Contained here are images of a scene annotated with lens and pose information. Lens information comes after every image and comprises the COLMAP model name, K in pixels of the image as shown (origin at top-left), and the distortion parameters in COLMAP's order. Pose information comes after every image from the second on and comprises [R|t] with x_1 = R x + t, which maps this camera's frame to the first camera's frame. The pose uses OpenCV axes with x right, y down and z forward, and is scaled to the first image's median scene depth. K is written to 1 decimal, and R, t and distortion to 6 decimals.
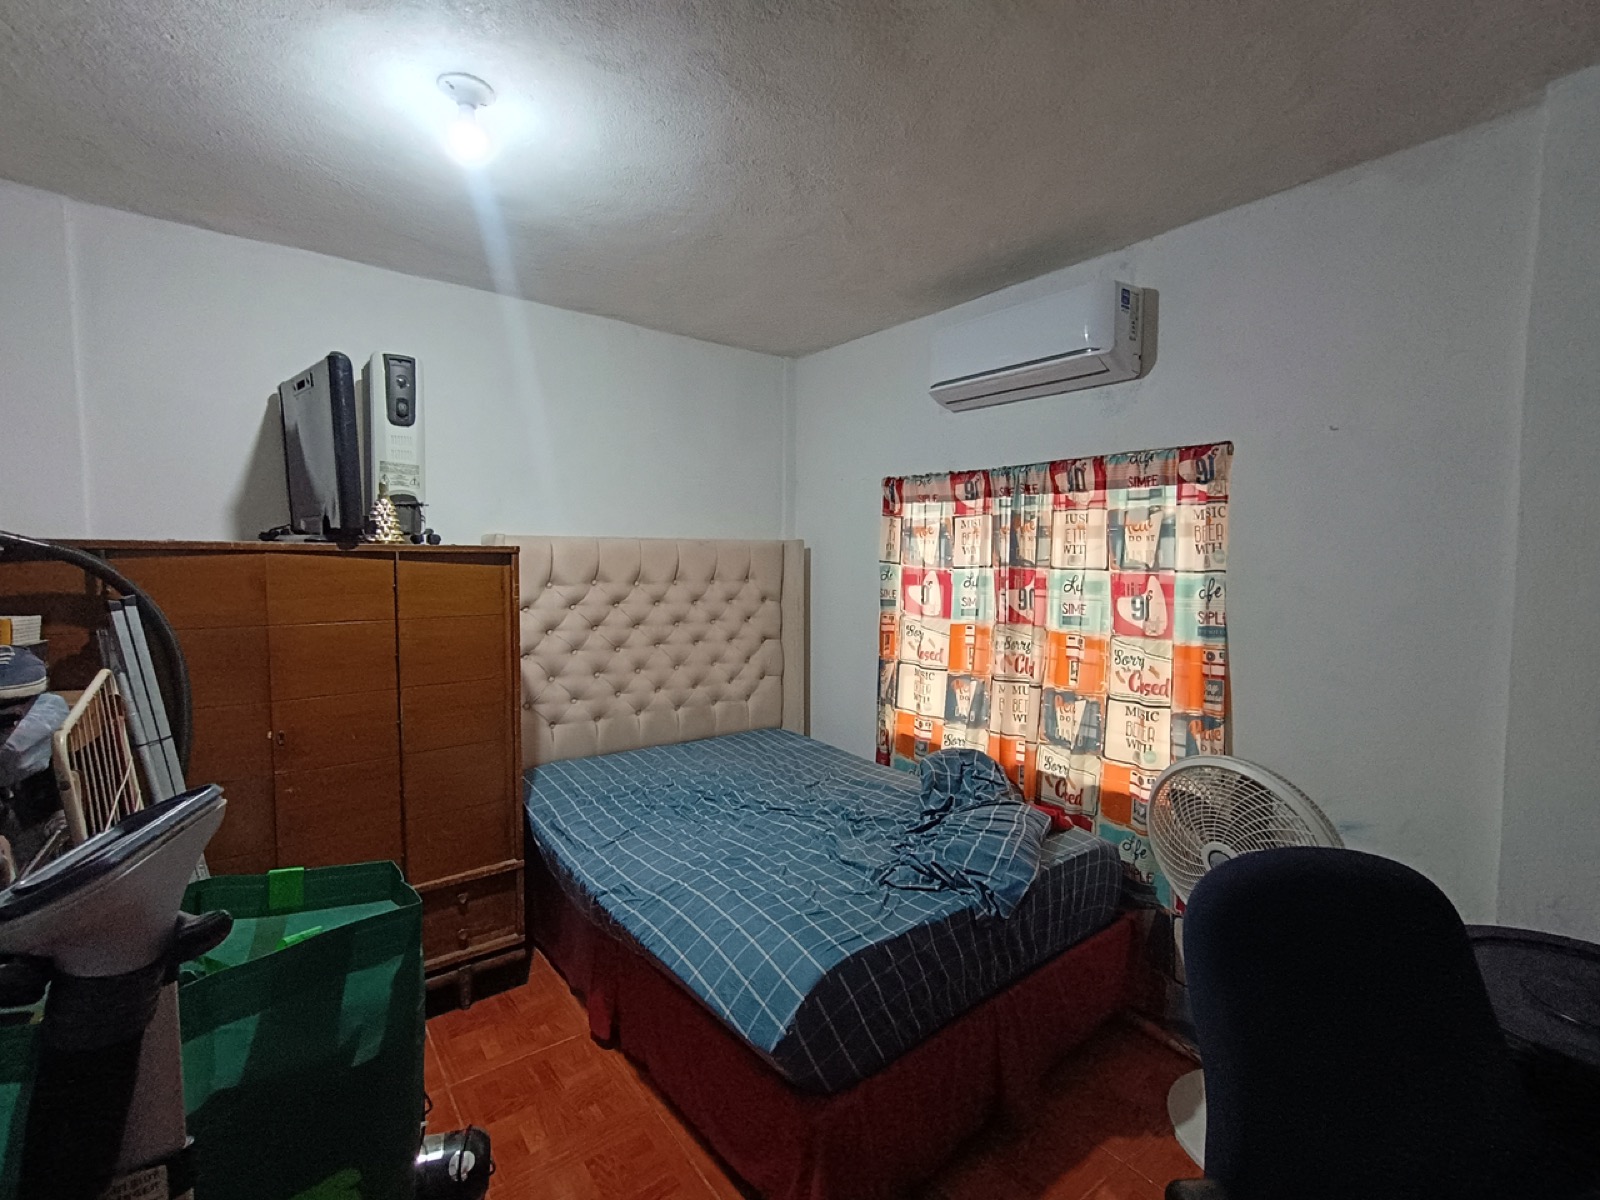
lens RADIAL K [[728.6, 0, 797.4], [0, 728.6, 600.9], [0, 0, 1]] dist [0.002078, -0.000146]
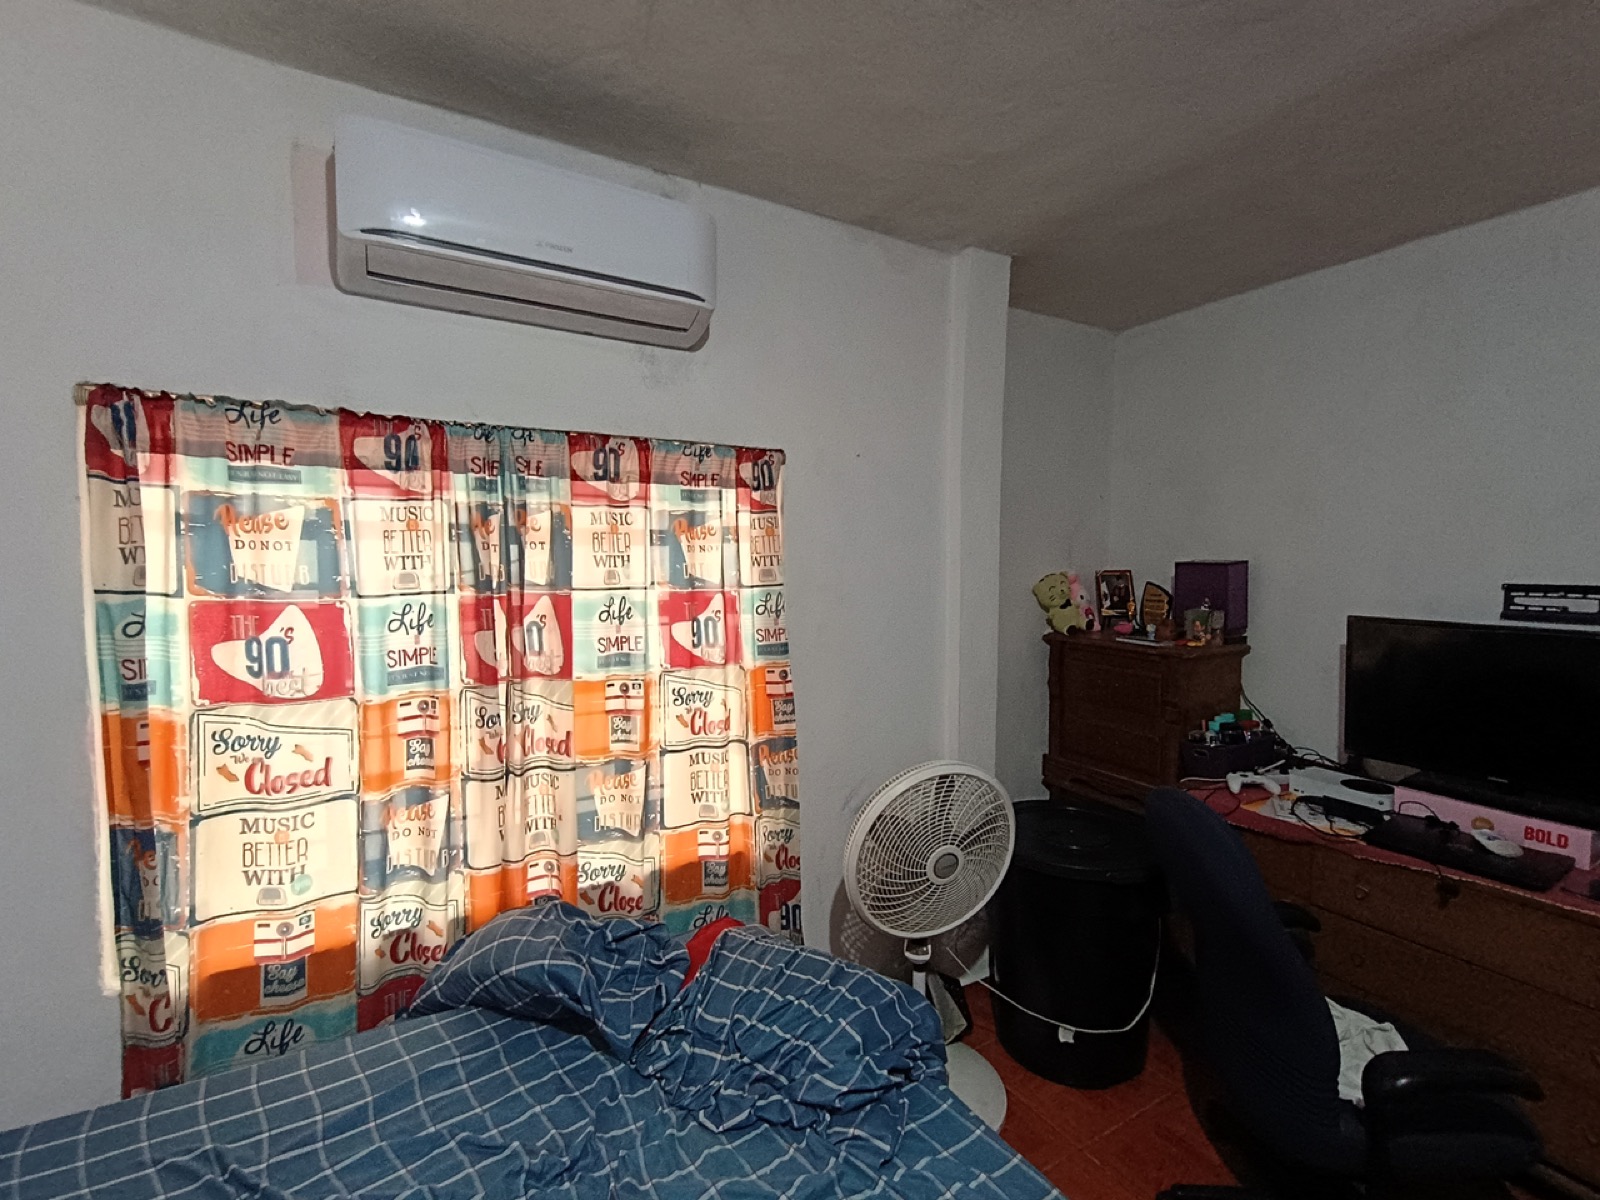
lens RADIAL K [[1021.8, 0, 797.2], [0, 1021.8, 650.9], [0, 0, 1]] dist [-0.000972, -0.002353]
pose [[-0.056521, -0.085225, 0.994757, -0.593702], [0.070502, 0.993522, 0.089125, -0.056083], [-0.995909, 0.075170, -0.050146, 0.814836]]
